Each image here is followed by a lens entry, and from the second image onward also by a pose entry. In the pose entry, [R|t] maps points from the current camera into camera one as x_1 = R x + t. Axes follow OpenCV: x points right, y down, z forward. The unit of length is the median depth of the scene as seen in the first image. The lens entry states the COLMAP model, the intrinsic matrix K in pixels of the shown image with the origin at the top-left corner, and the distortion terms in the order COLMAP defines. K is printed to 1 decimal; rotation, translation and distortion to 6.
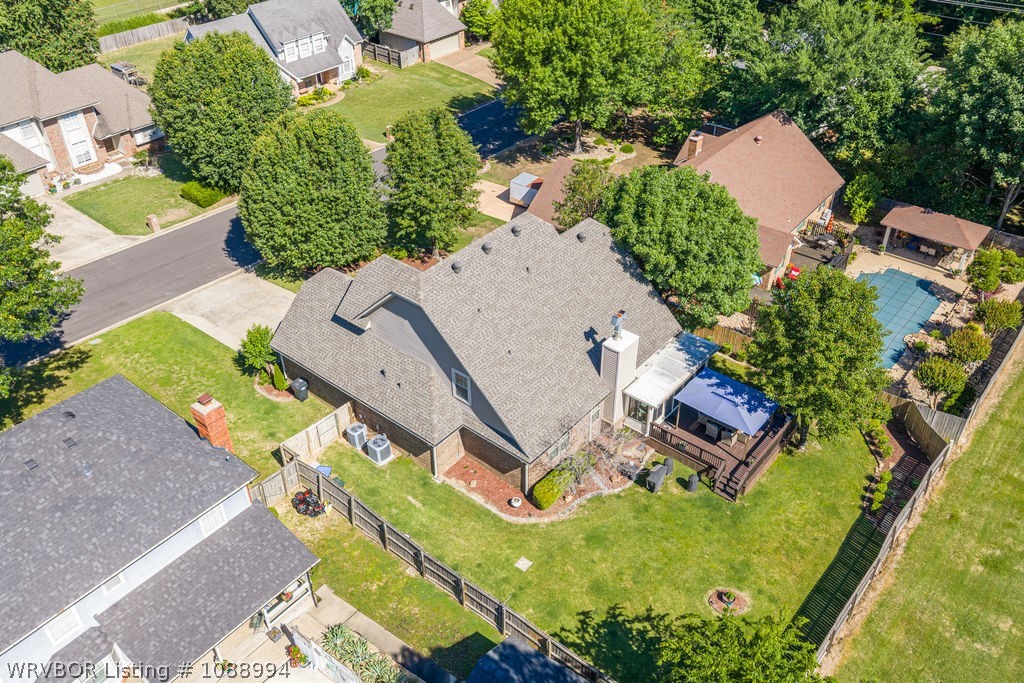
lens RADIAL K [[845.2, 0, 514.9], [0, 845.2, 344.5], [0, 0, 1]] dist [0.026157, -0.050549]
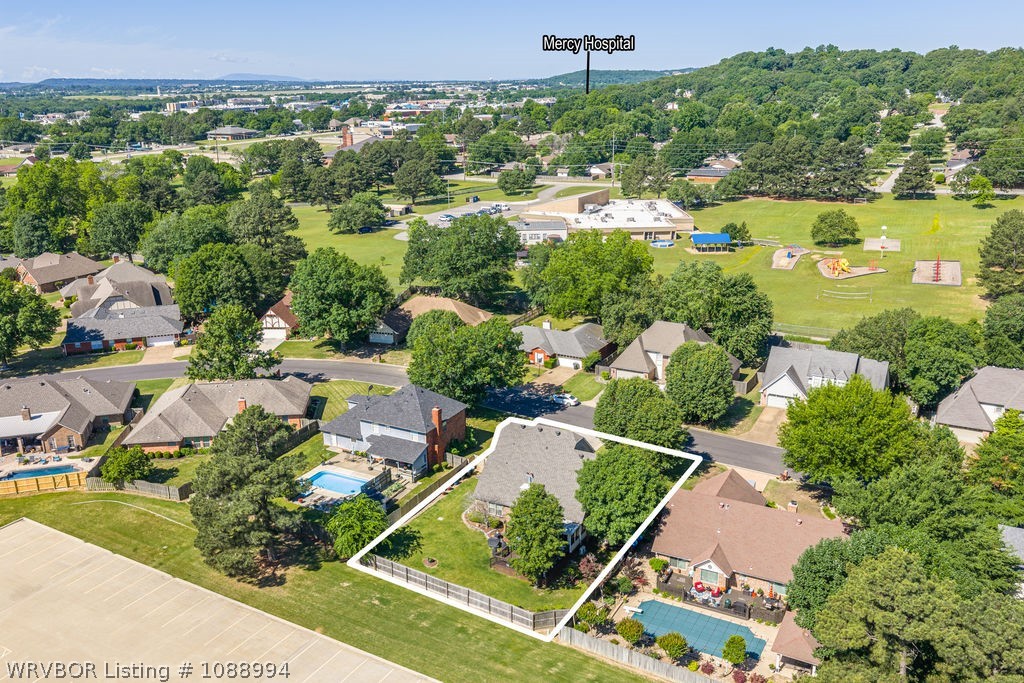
lens RADIAL K [[845.2, 0, 513.7], [0, 845.2, 336.9], [0, 0, 1]] dist [0.026157, -0.050549]
pose [[0.183319, 0.289428, -0.939482, 1.314078], [-0.576832, 0.805528, 0.135604, -0.377242], [0.796027, 0.517065, 0.314620, 0.048084]]
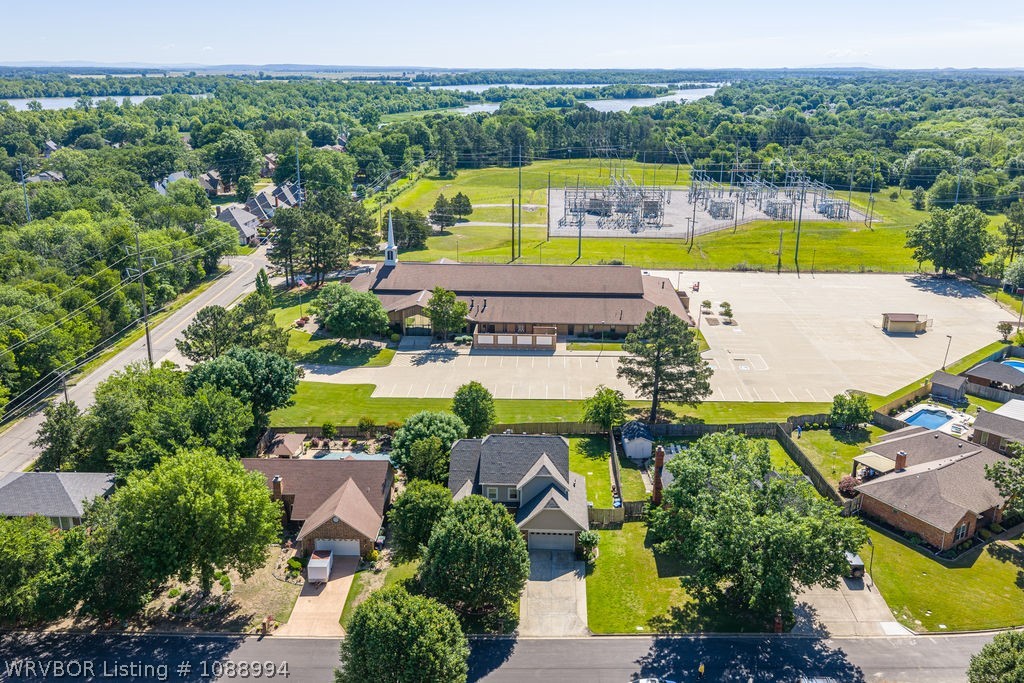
lens RADIAL K [[845.2, 0, 515.4], [0, 845.2, 336.3], [0, 0, 1]] dist [0.026157, -0.050549]
pose [[-0.602149, -0.238111, 0.762050, -1.095325], [0.476680, 0.658469, 0.582404, -1.053865], [-0.640464, 0.713947, -0.282994, 0.938887]]
